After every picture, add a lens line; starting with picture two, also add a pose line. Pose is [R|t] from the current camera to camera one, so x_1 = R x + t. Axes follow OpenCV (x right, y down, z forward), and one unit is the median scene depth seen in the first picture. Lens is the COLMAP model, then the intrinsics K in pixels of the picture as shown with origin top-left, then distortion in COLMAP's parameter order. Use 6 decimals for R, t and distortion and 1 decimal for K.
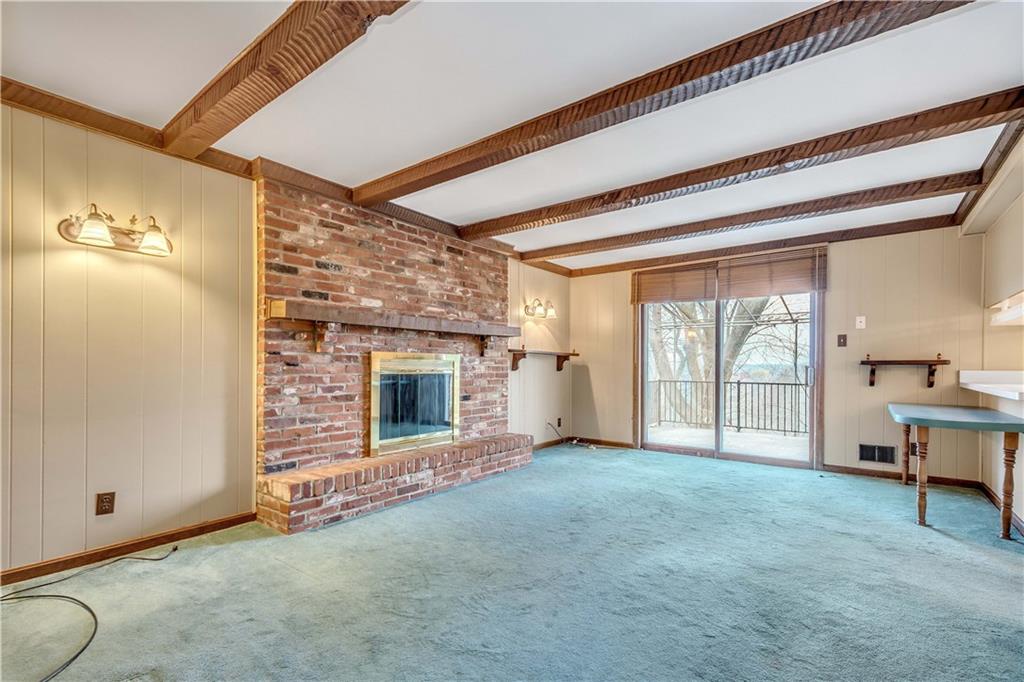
lens RADIAL K [[455.8, 0, 514.1], [0, 455.8, 368.6], [0, 0, 1]] dist [-0.004639, -0.000796]
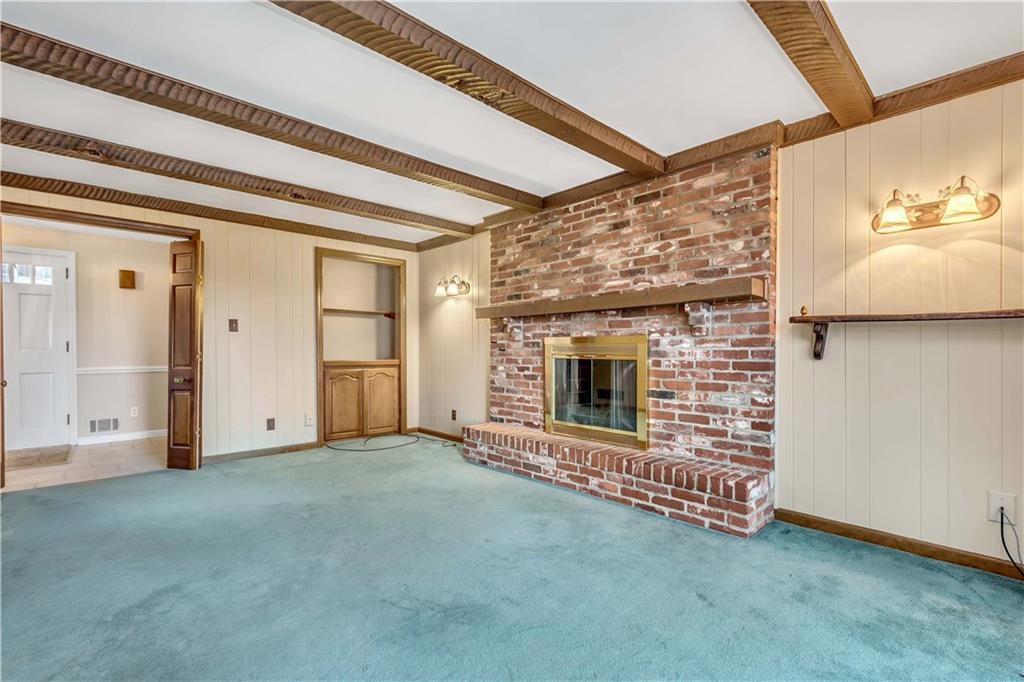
lens RADIAL K [[464.2, 0, 511.5], [0, 464.2, 353.6], [0, 0, 1]] dist [0.001723, 0.000062]
pose [[-0.168200, 0.005115, -0.985740, 0.749306], [-0.003334, 0.999978, 0.005757, -0.004094], [0.985747, 0.004255, -0.168179, 1.017780]]
